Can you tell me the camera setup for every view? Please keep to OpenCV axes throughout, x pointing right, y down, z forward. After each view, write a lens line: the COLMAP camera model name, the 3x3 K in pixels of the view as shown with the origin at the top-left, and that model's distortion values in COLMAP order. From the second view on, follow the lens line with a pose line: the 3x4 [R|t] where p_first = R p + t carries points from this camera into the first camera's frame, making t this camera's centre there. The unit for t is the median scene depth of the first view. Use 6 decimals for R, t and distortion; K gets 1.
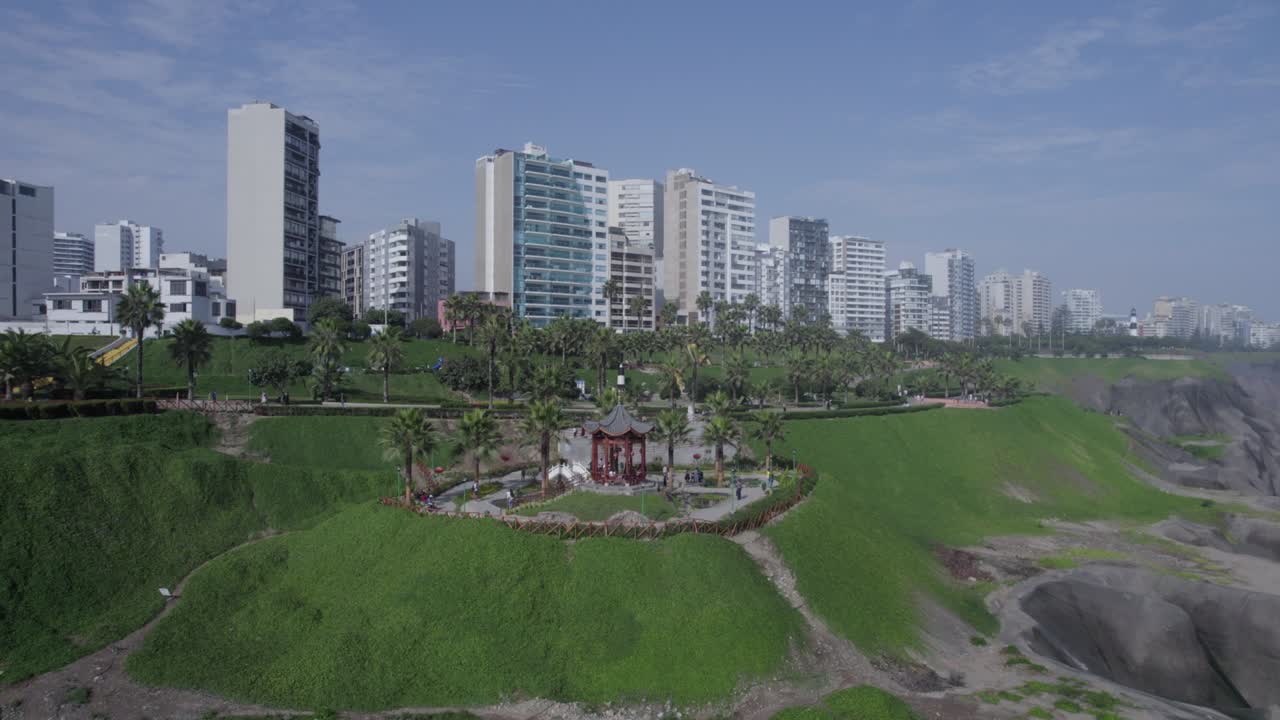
lens RADIAL K [[1020.3, 0, 640.0], [0, 1020.3, 360.0], [0, 0, 1]] dist [-0.006571, -0.000172]
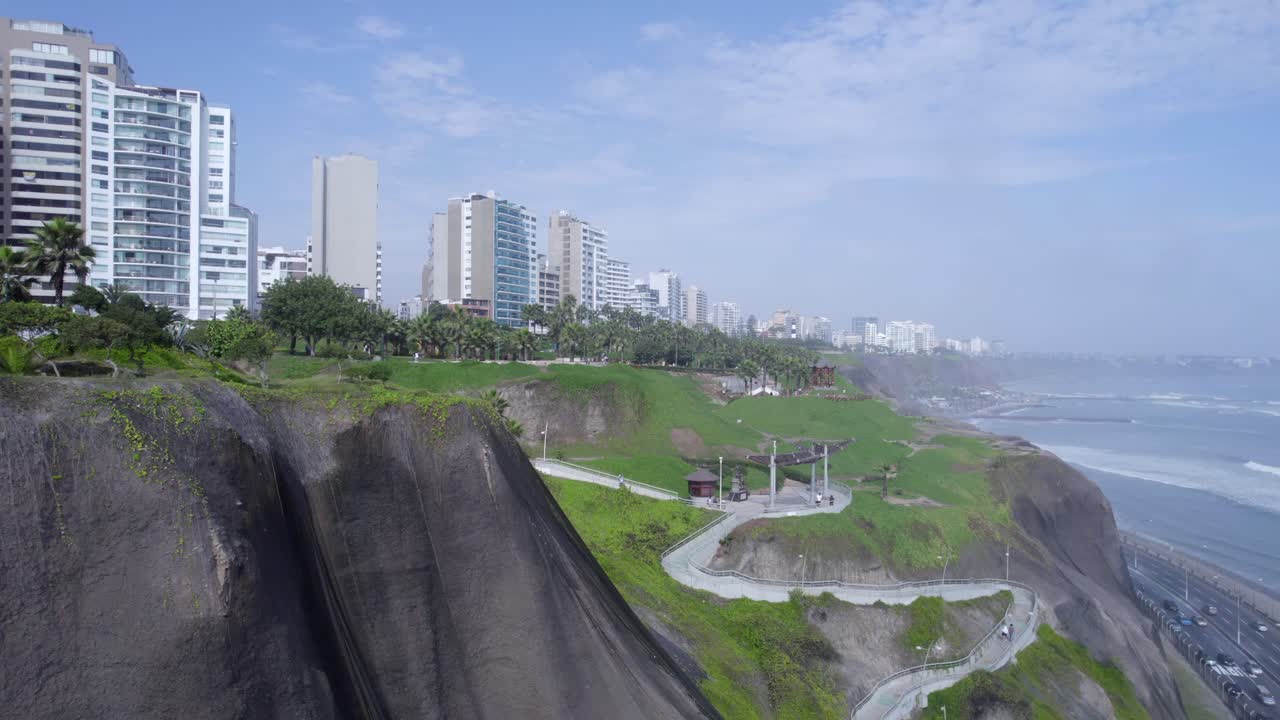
lens RADIAL K [[1020.3, 0, 640.0], [0, 1020.3, 360.0], [0, 0, 1]] dist [-0.006571, -0.000172]
pose [[0.901343, 0.006058, 0.433064, -0.464256], [-0.006950, 0.999976, 0.000478, 0.010720], [-0.433051, -0.003441, 0.901363, -0.283777]]
